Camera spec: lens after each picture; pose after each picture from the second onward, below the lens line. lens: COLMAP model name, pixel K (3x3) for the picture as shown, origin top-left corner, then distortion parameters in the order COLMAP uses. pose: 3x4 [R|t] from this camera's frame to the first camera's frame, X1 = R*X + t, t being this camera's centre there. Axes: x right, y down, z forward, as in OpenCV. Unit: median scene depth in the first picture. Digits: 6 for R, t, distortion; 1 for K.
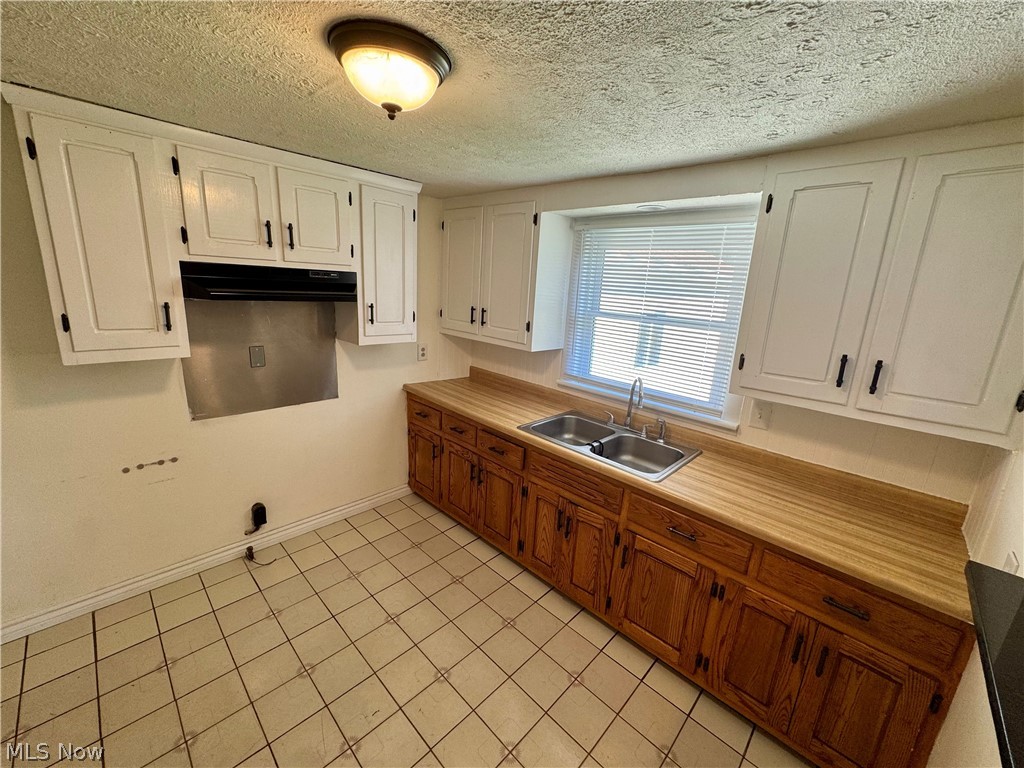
lens RADIAL K [[409.4, 0, 512.6], [0, 409.4, 384.2], [0, 0, 1]] dist [-0.003015, 0.000229]
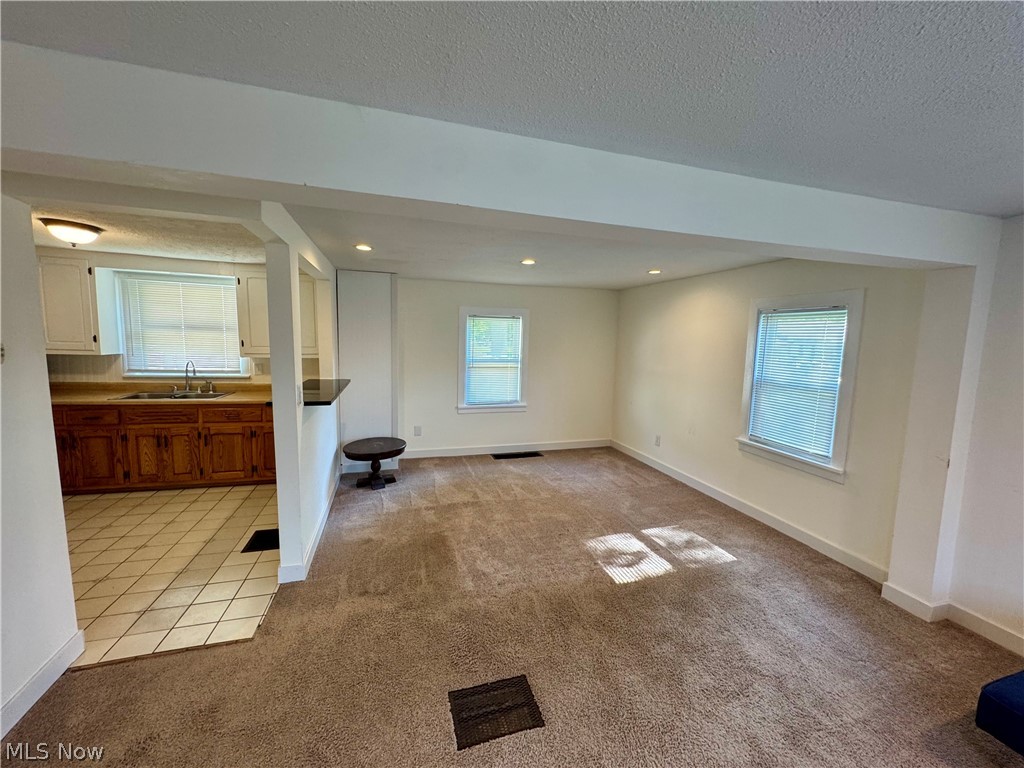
lens RADIAL K [[409.4, 0, 512.5], [0, 409.4, 383.9], [0, 0, 1]] dist [-0.003015, 0.000229]
pose [[0.491035, -0.137000, 0.860300, -0.643799], [0.206742, 0.977669, 0.037688, 0.349967], [-0.846252, 0.159354, 0.508394, -1.289949]]
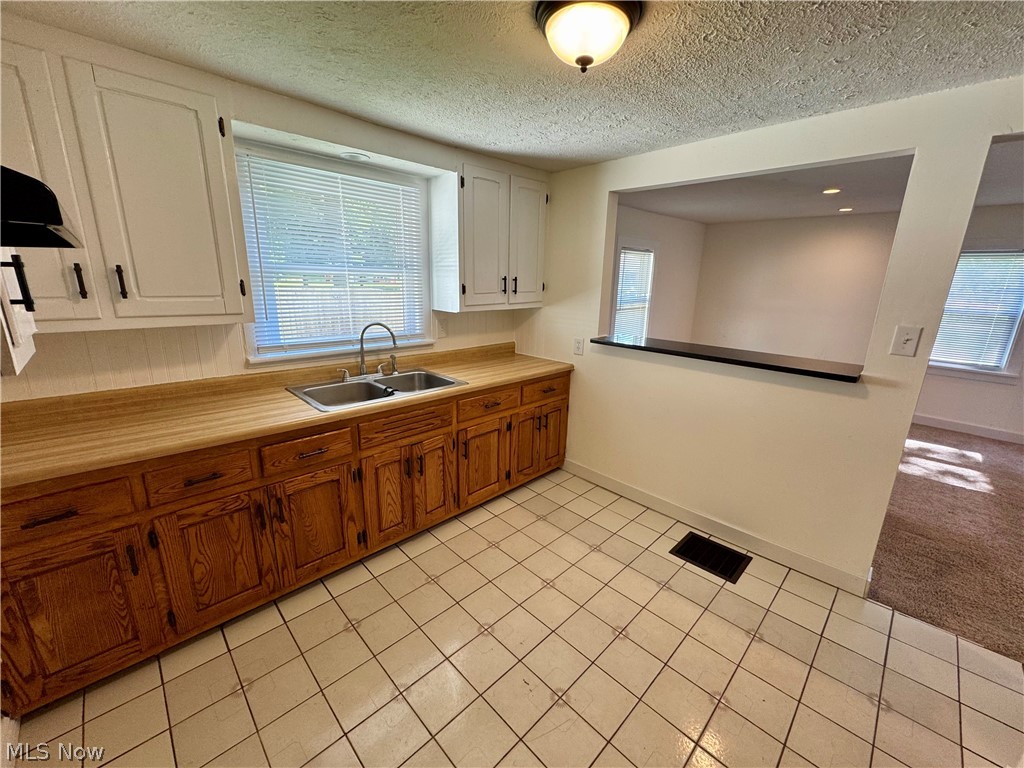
lens RADIAL K [[409.4, 0, 512.9], [0, 409.4, 384.0], [0, 0, 1]] dist [-0.003015, 0.000229]
pose [[0.029152, -0.308690, 0.950716, -0.812787], [0.219425, 0.929897, 0.295202, -0.112483], [-0.975194, 0.200005, 0.094843, 0.625503]]
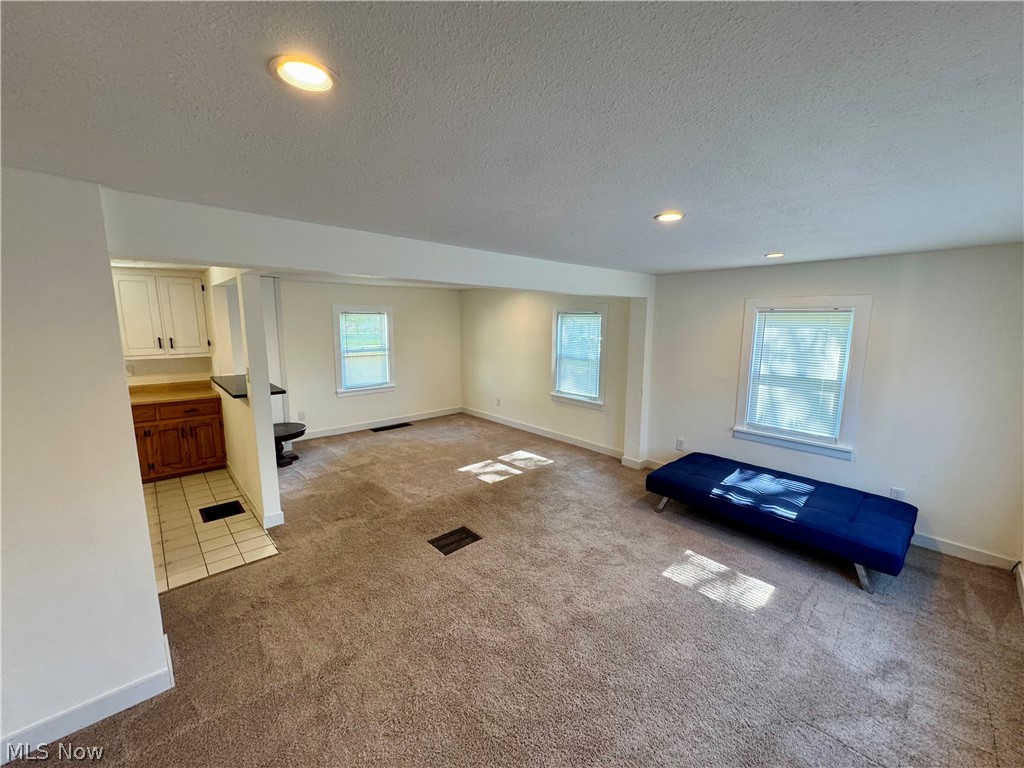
lens RADIAL K [[409.4, 0, 511.5], [0, 409.4, 385.3], [0, 0, 1]] dist [-0.003015, 0.000229]
pose [[0.067079, -0.207065, 0.976025, -1.413565], [0.231260, 0.954815, 0.186672, 0.212451], [-0.970577, 0.213194, 0.111933, -1.244520]]
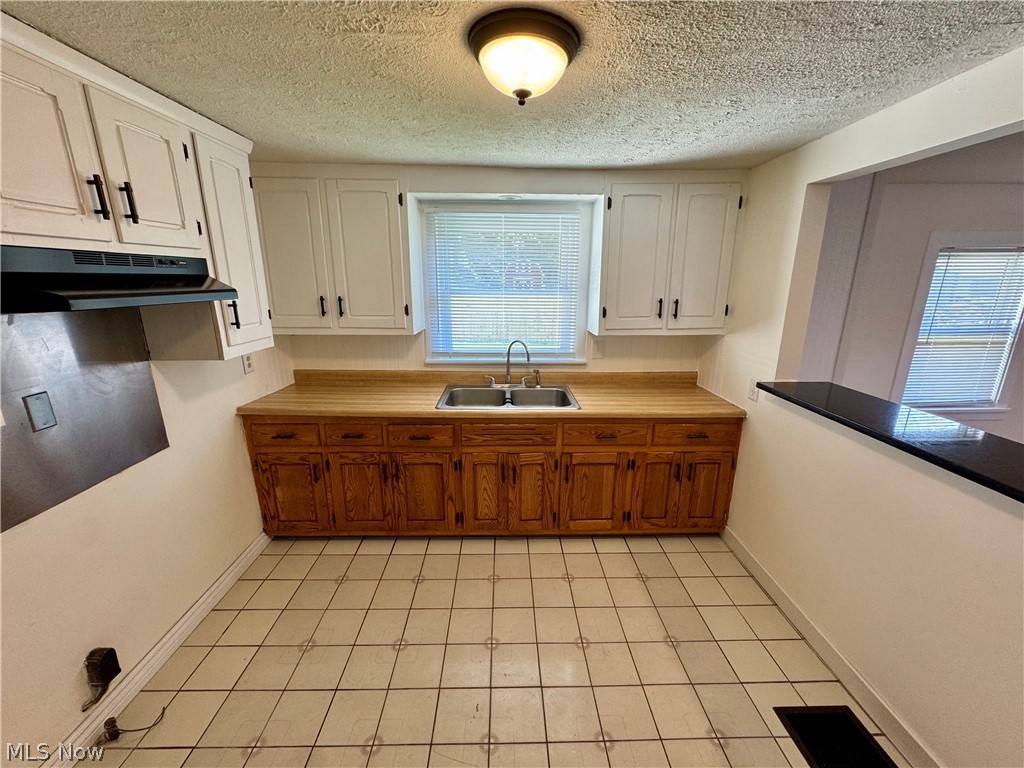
lens RADIAL K [[409.4, 0, 513.5], [0, 409.4, 384.0], [0, 0, 1]] dist [-0.003015, 0.000229]
pose [[0.702115, -0.232497, 0.673038, -0.591068], [0.206314, 0.971072, 0.120223, -0.040687], [-0.681520, 0.054446, 0.729771, 0.141643]]
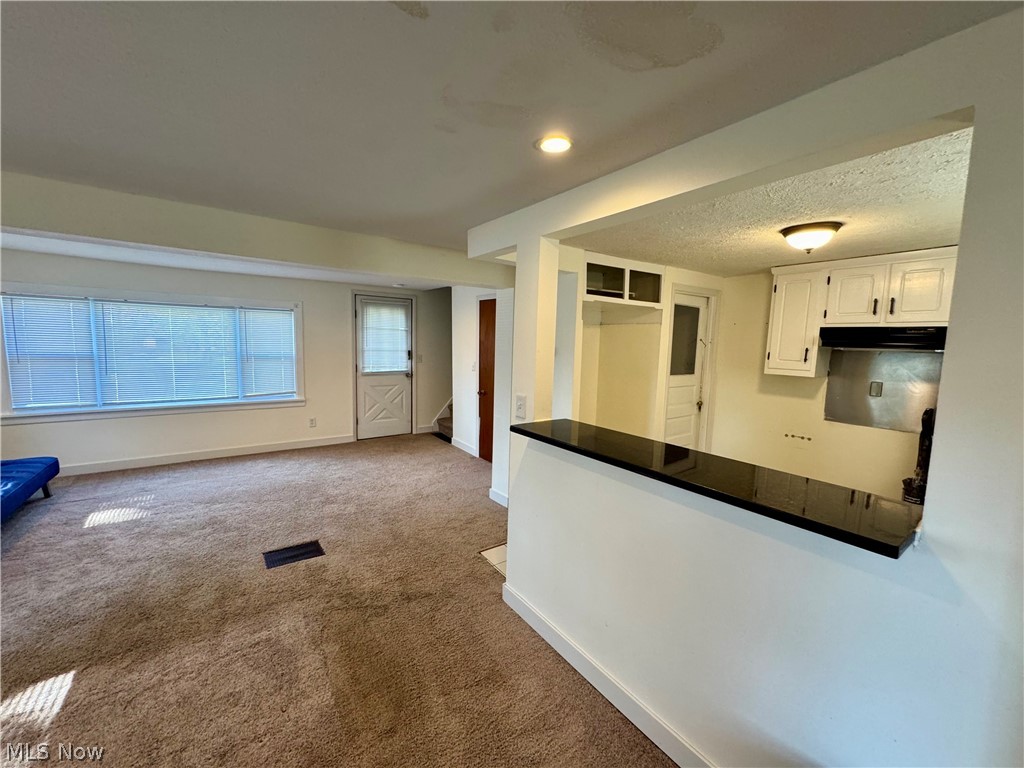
lens RADIAL K [[409.4, 0, 511.7], [0, 409.4, 384.3], [0, 0, 1]] dist [-0.003015, 0.000229]
pose [[-0.167896, 0.046835, -0.984691, 1.128672], [-0.269027, 0.958779, 0.091474, 0.145492], [0.948386, 0.280267, -0.148375, -0.019659]]
